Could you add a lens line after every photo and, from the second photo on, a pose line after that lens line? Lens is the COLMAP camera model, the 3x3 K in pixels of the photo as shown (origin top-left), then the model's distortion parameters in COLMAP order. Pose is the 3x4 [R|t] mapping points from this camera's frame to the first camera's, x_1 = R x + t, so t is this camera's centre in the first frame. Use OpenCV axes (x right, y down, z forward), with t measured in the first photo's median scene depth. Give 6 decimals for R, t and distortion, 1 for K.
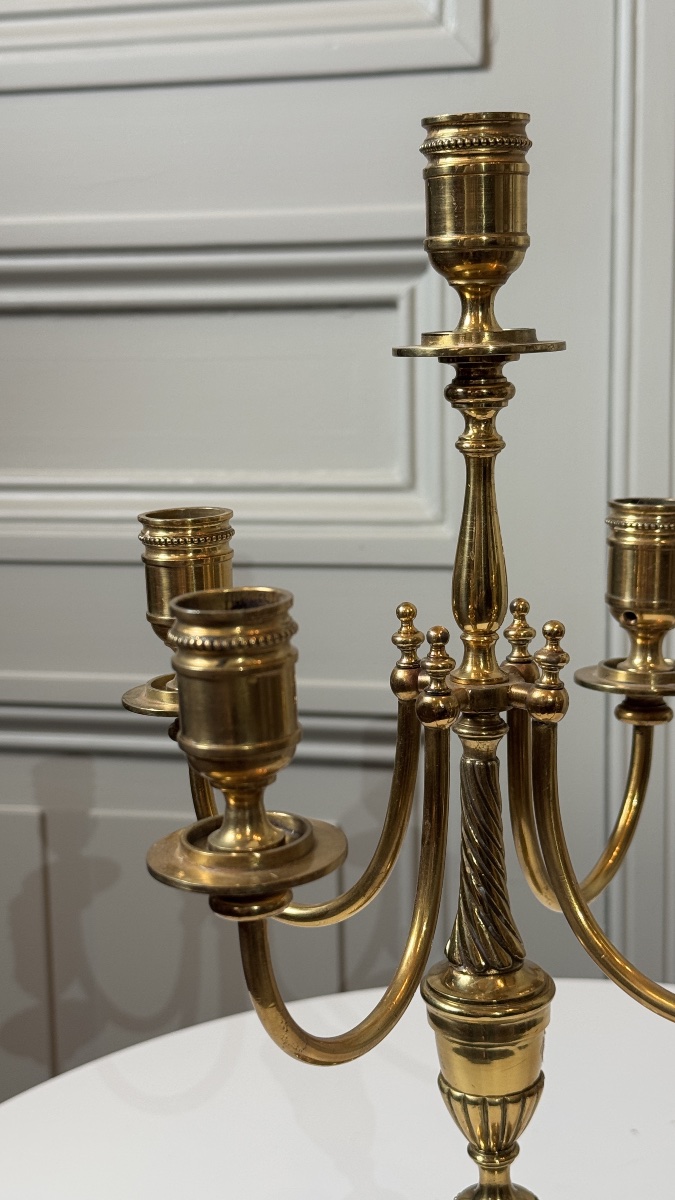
lens RADIAL K [[1669.6, 0, 337.5], [0, 1669.6, 600.0], [0, 0, 1]] dist [0.158918, -0.282753]
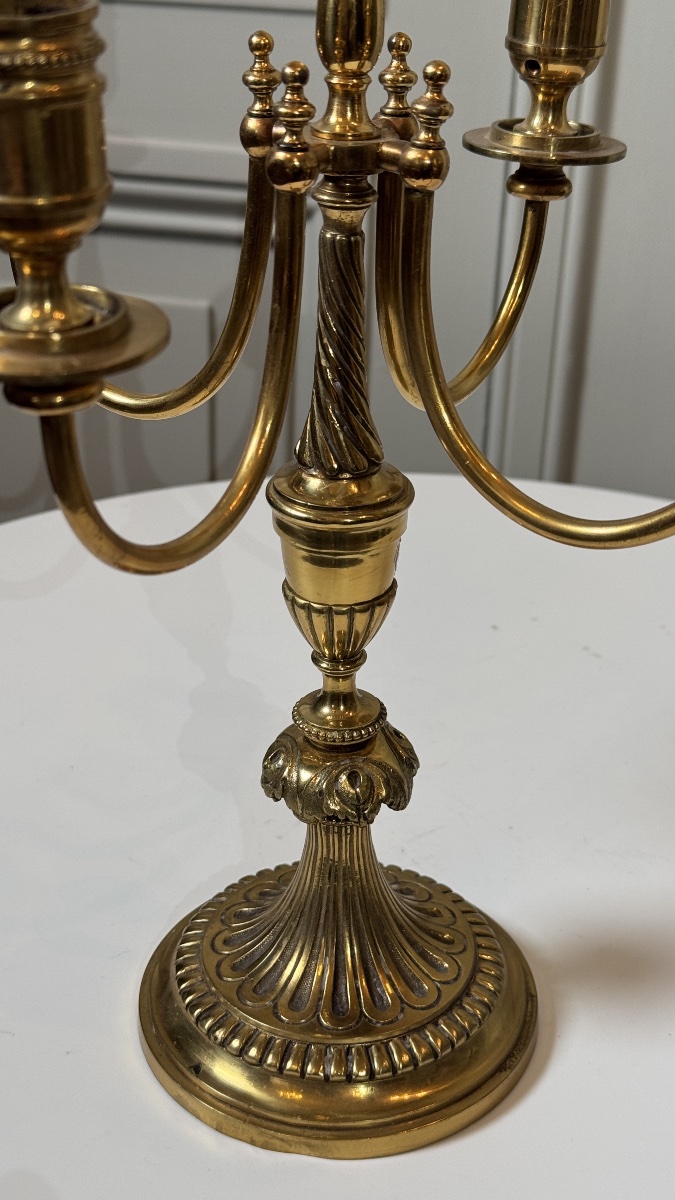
lens RADIAL K [[1669.6, 0, 337.5], [0, 1669.6, 600.0], [0, 0, 1]] dist [0.158918, -0.282753]
pose [[0.997576, 0.023137, 0.065633, 0.031816], [-0.041772, 0.953397, 0.298814, 0.018293], [-0.055661, -0.300831, 0.952052, 0.134847]]
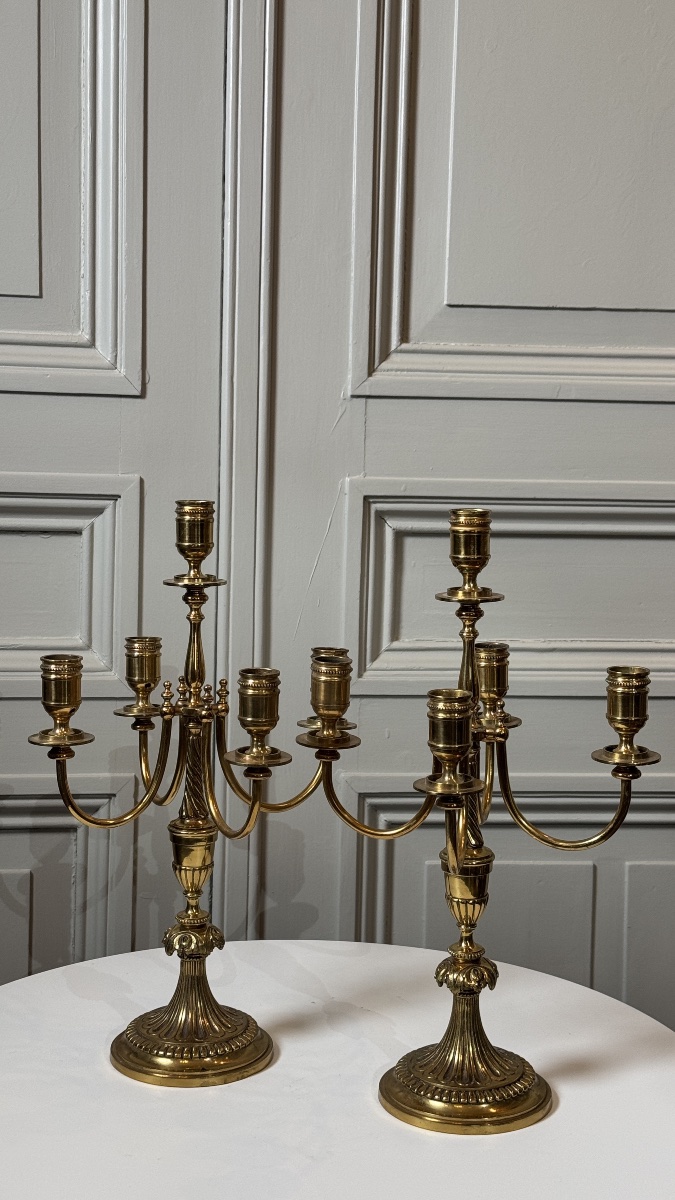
lens RADIAL K [[1669.6, 0, 337.5], [0, 1669.6, 600.0], [0, 0, 1]] dist [0.158918, -0.282753]
pose [[0.961067, 0.013817, 0.275970, -0.436853], [0.006342, 0.997383, -0.072021, 0.073795], [-0.276243, 0.070967, 0.958464, -1.637703]]
